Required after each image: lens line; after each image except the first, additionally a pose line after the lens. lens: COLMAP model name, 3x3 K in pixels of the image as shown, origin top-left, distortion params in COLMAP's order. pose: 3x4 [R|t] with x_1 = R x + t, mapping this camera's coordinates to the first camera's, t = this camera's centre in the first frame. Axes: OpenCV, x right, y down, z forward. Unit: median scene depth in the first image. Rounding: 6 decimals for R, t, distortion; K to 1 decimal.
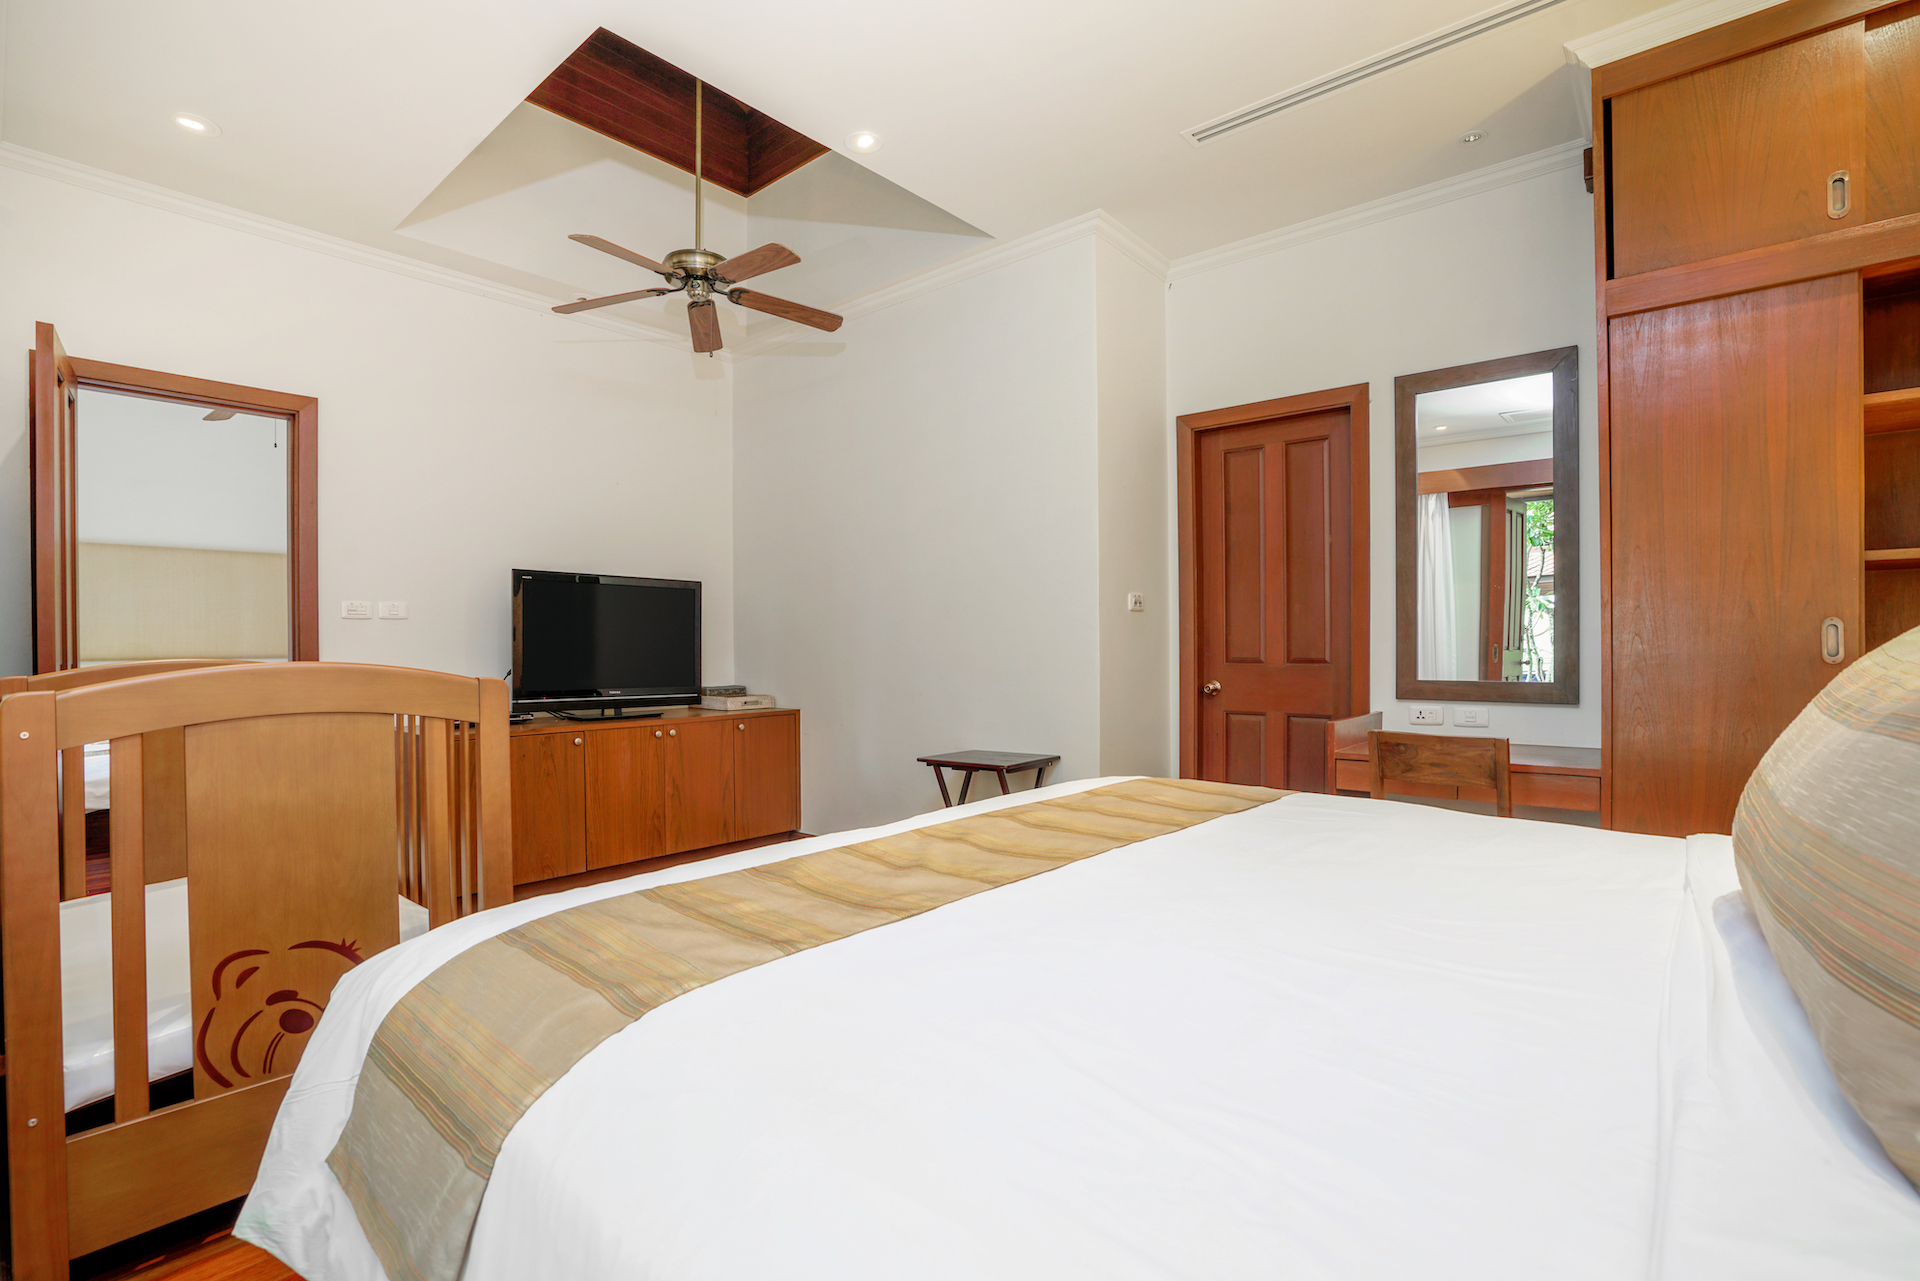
lens RADIAL K [[922.3, 0, 960.0], [0, 922.3, 640.5], [0, 0, 1]] dist [-0.030329, 0.000601]
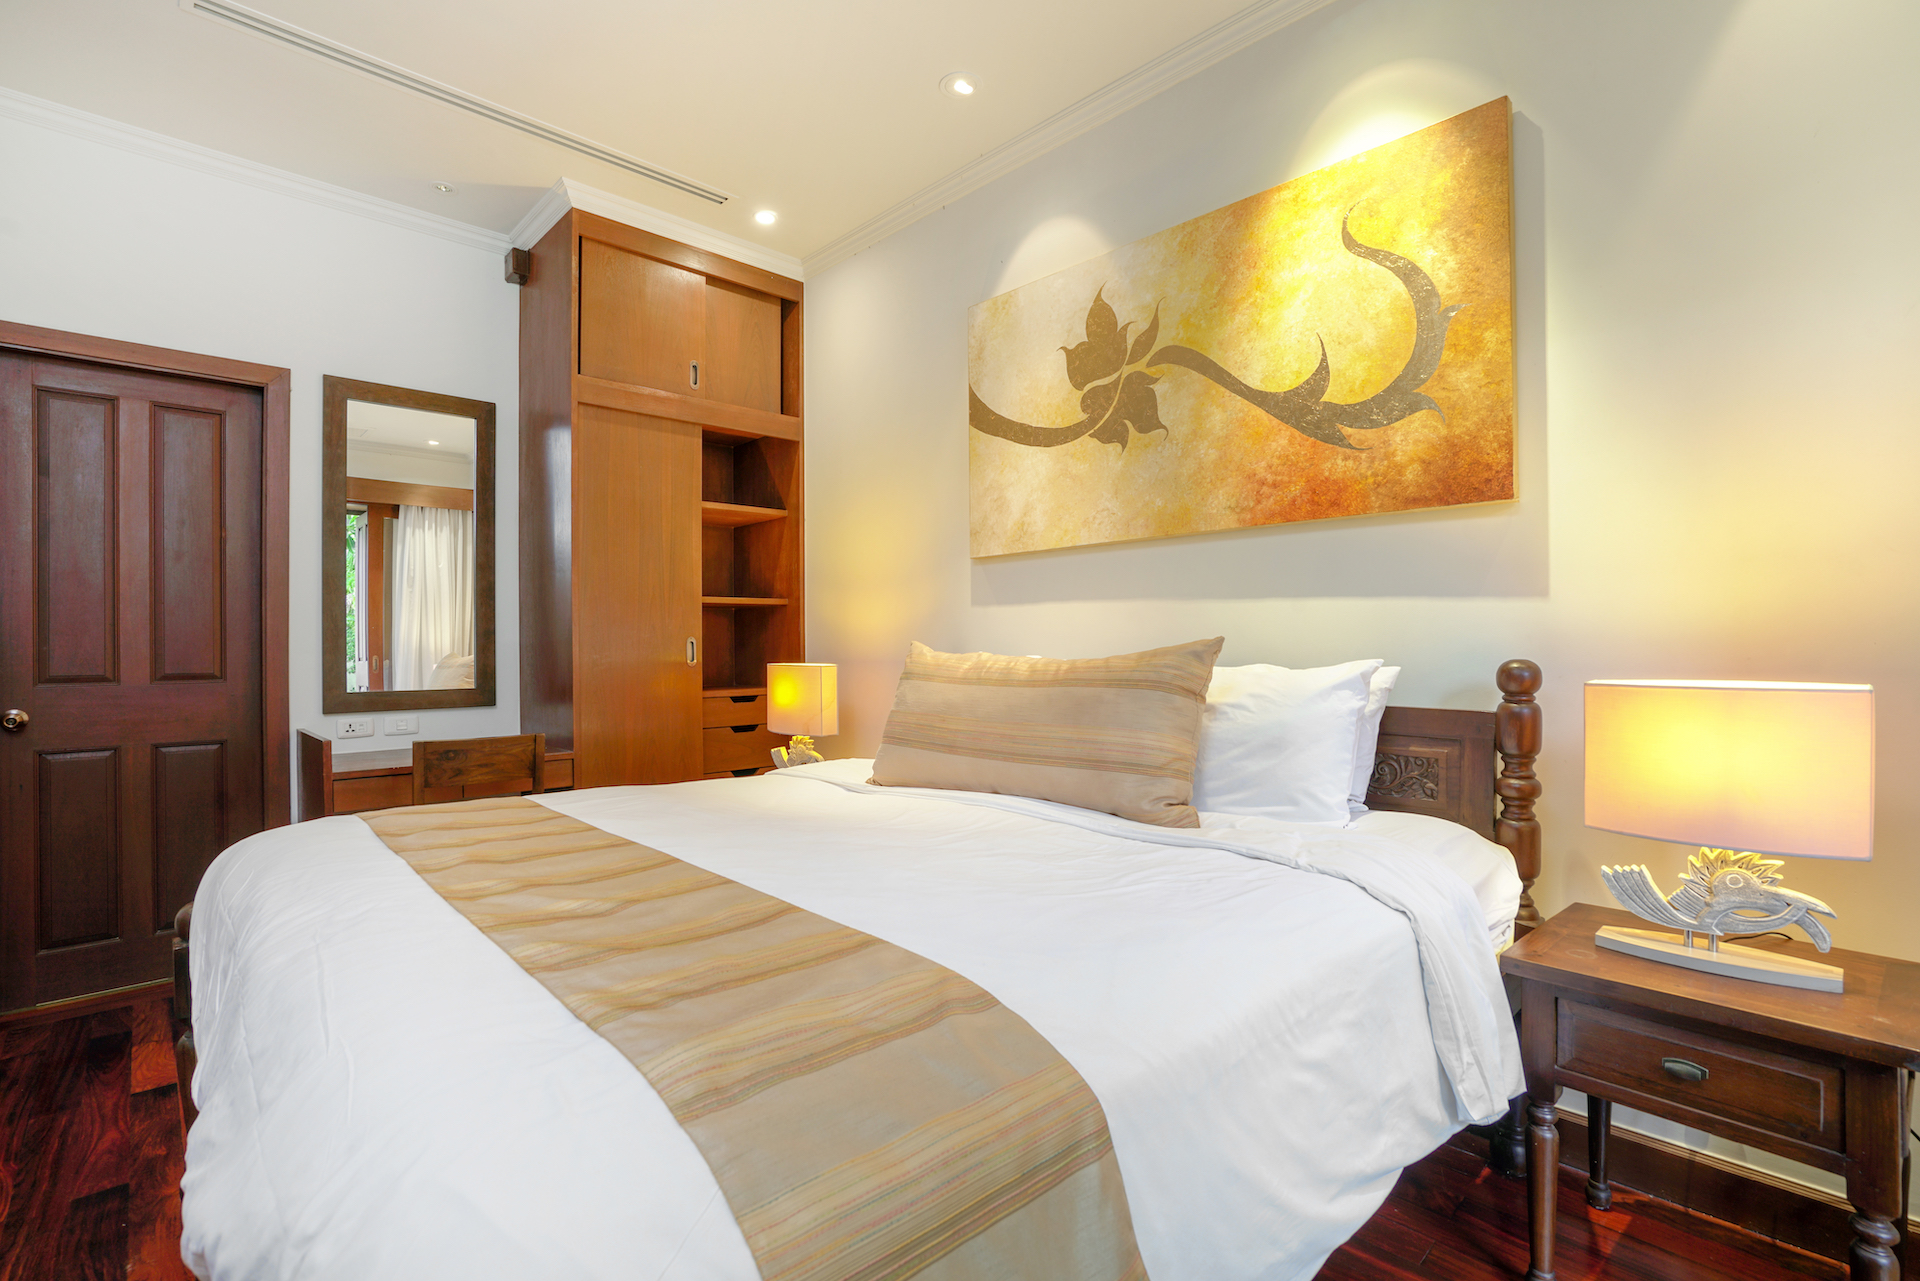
lens RADIAL K [[922.3, 0, 960.0], [0, 922.3, 640.5], [0, 0, 1]] dist [-0.030329, 0.000601]
pose [[0.050070, 0.009393, 0.998702, -0.436875], [0.002833, 0.999950, -0.009547, -0.001131], [-0.998742, 0.003308, 0.050041, 0.300023]]
